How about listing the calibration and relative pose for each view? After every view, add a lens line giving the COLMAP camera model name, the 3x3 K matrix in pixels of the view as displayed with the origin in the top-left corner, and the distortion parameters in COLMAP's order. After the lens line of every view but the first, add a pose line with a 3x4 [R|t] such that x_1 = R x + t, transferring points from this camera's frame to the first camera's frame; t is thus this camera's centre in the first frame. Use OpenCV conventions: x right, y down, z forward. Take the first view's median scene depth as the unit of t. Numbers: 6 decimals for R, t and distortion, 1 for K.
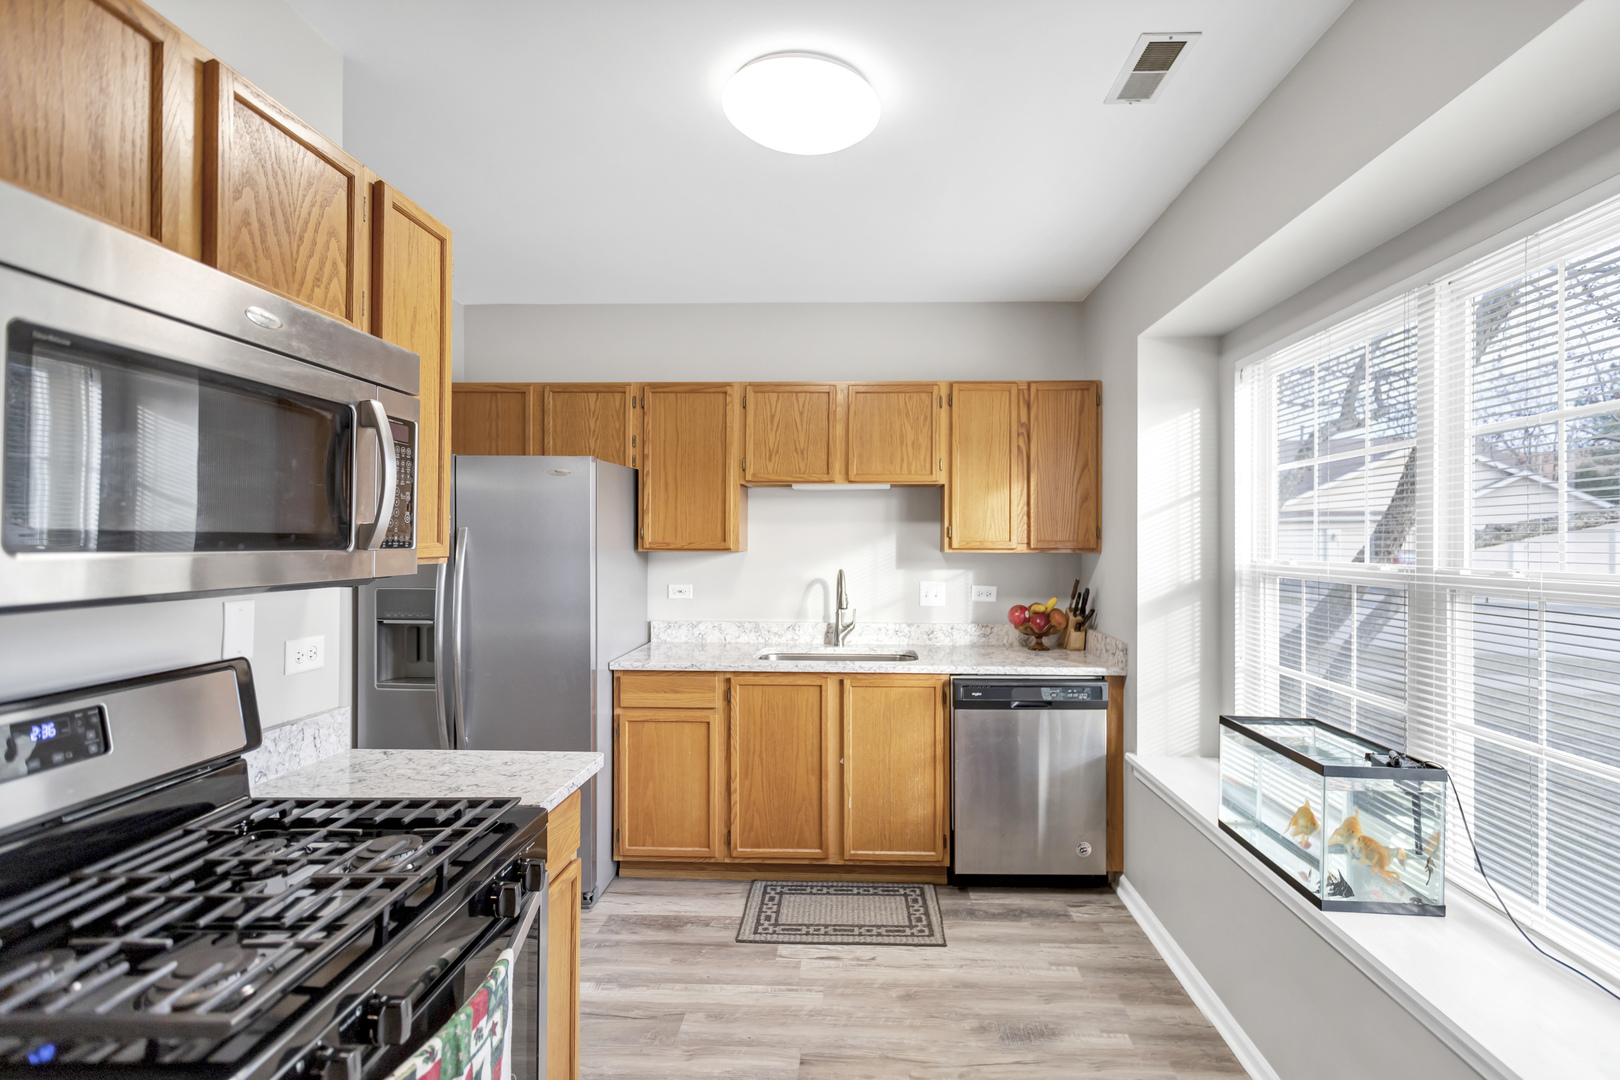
lens RADIAL K [[799.1, 0, 842.4], [0, 799.1, 528.4], [0, 0, 1]] dist [-0.003250, -0.001813]
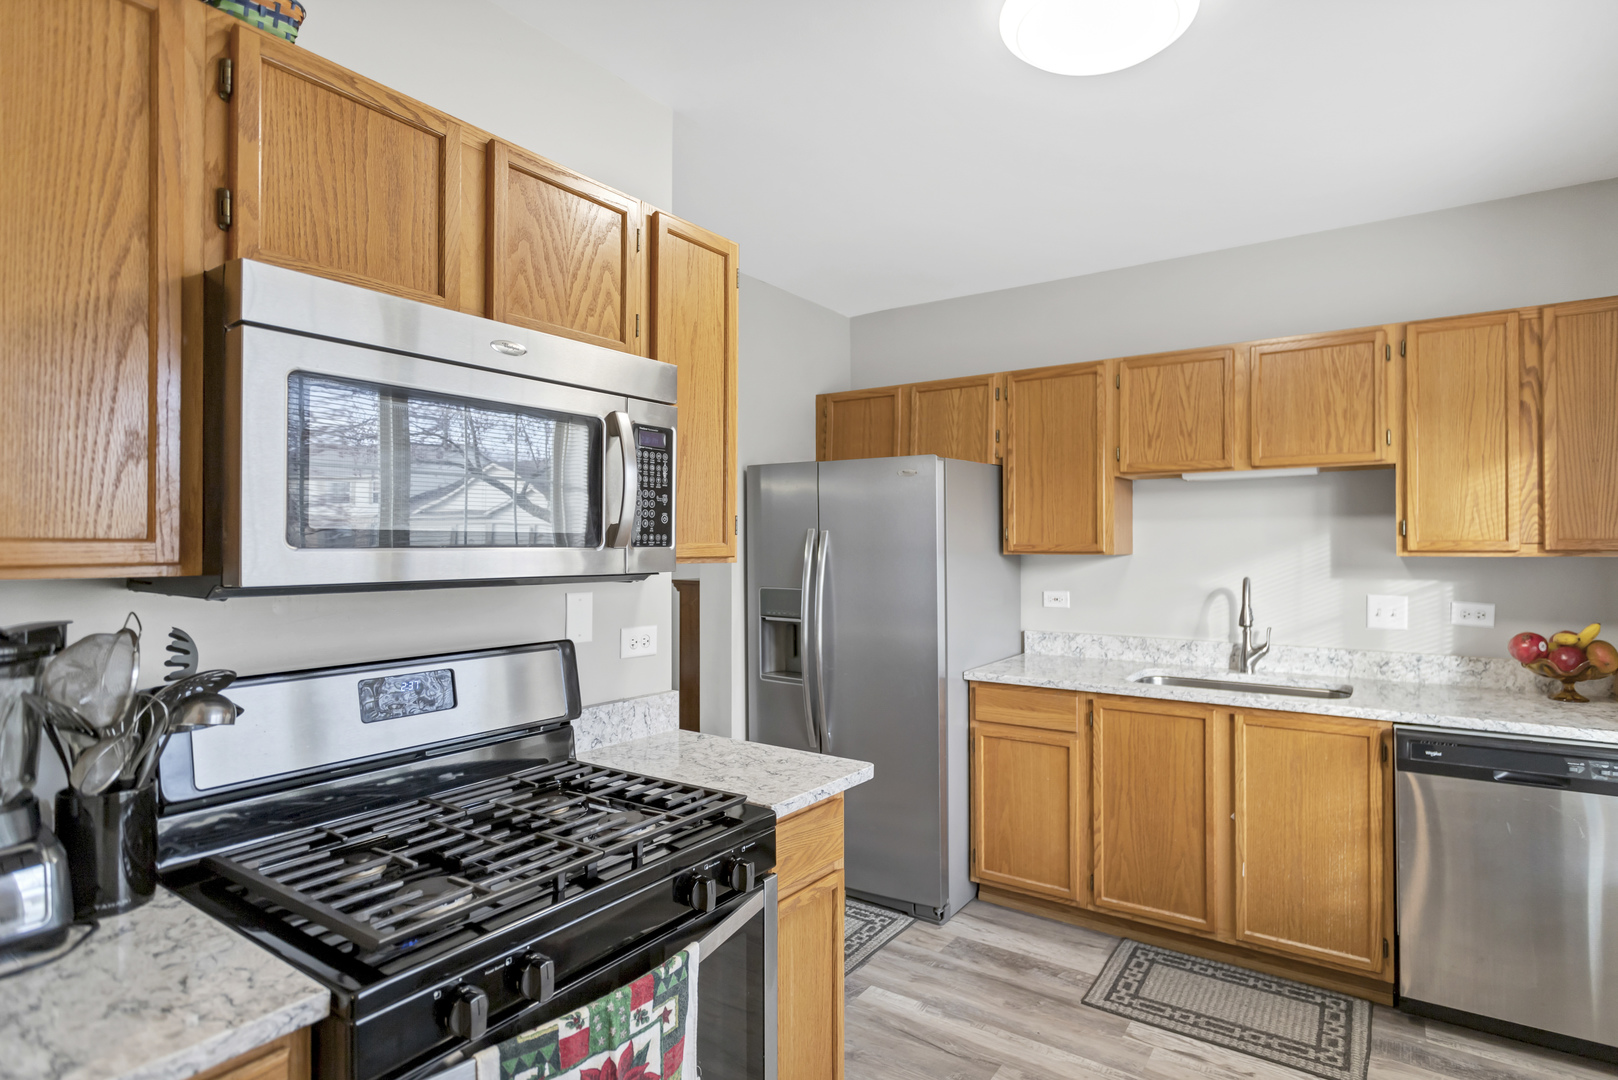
lens RADIAL K [[838.0, 0, 828.6], [0, 838.0, 535.3], [0, 0, 1]] dist [-0.020721, 0.004733]
pose [[0.838027, -0.011290, -0.545512, 0.126514], [0.012116, 0.999924, -0.002081, 0.007245], [0.545494, -0.004866, 0.838101, 0.087749]]
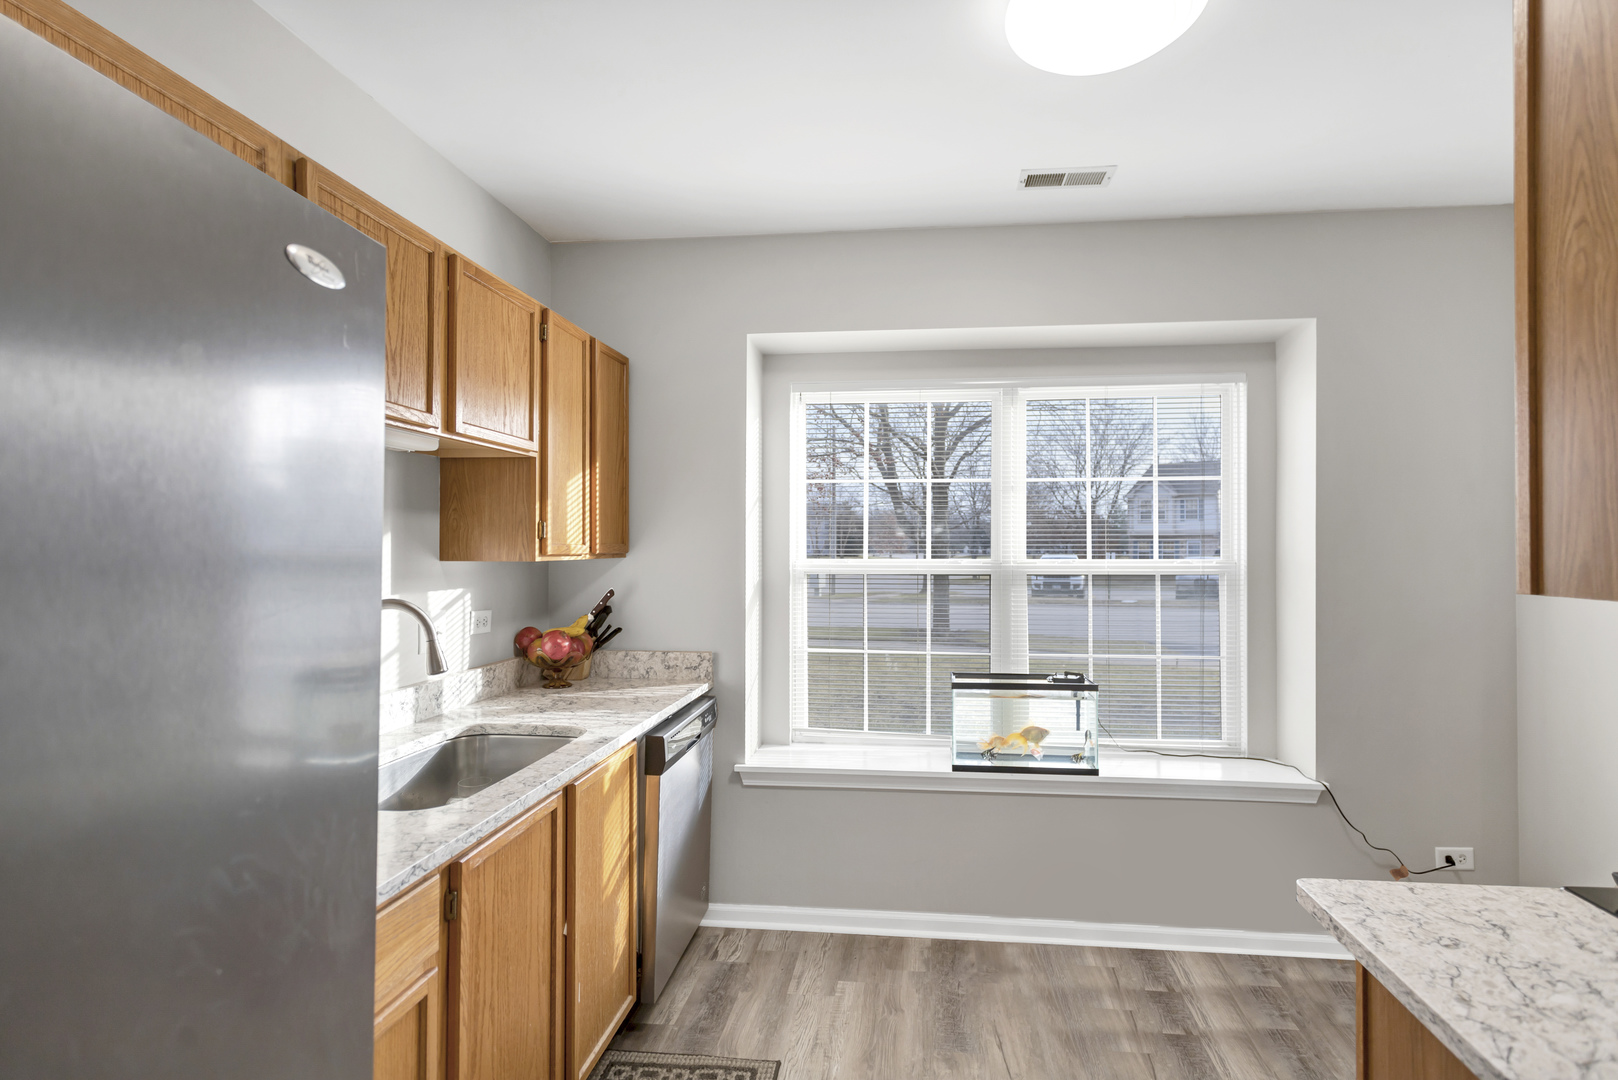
lens RADIAL K [[798.2, 0, 834.4], [0, 798.2, 539.2], [0, 0, 1]] dist [-0.003250, -0.001813]
pose [[0.065374, 0.006420, 0.997840, -0.598431], [-0.014178, 0.999884, -0.005504, 0.014394], [-0.997760, -0.013788, 0.065458, 0.835326]]
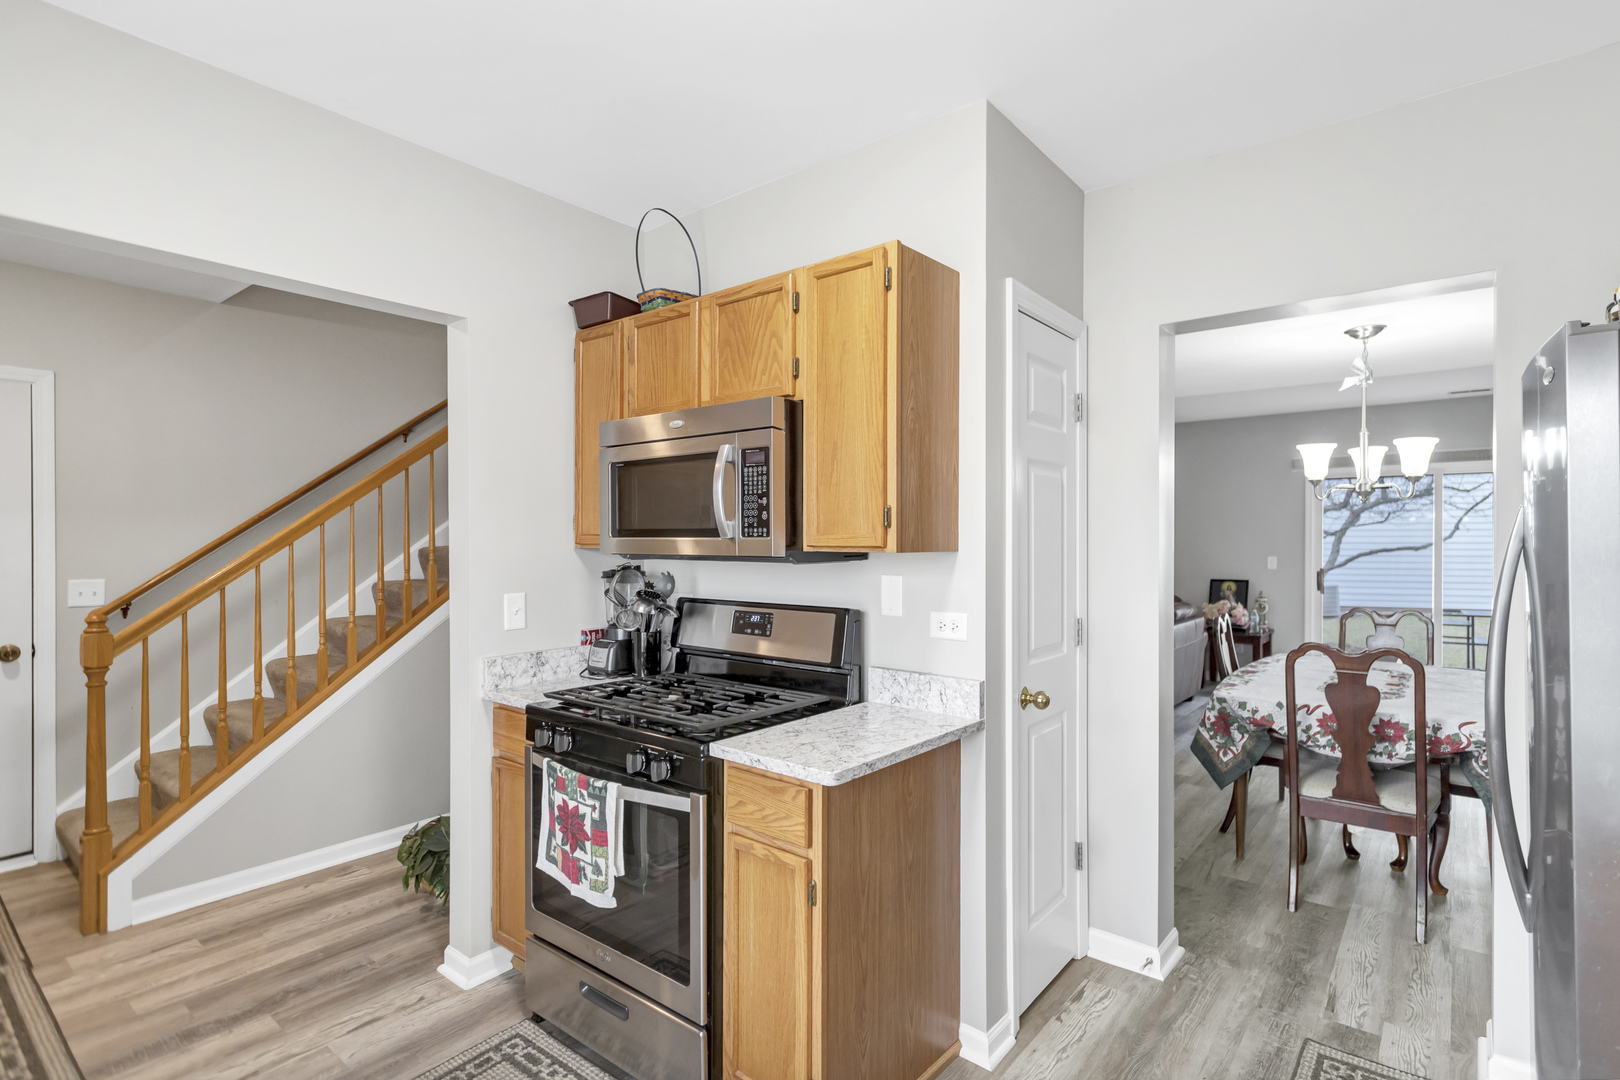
lens RADIAL K [[799.1, 0, 808.7], [0, 799.1, 533.9], [0, 0, 1]] dist [-0.003250, -0.001813]
pose [[-0.607793, -0.003344, -0.794088, 0.264488], [0.006740, 0.999933, -0.009370, 0.016251], [0.794067, -0.011047, -0.607730, 0.957262]]
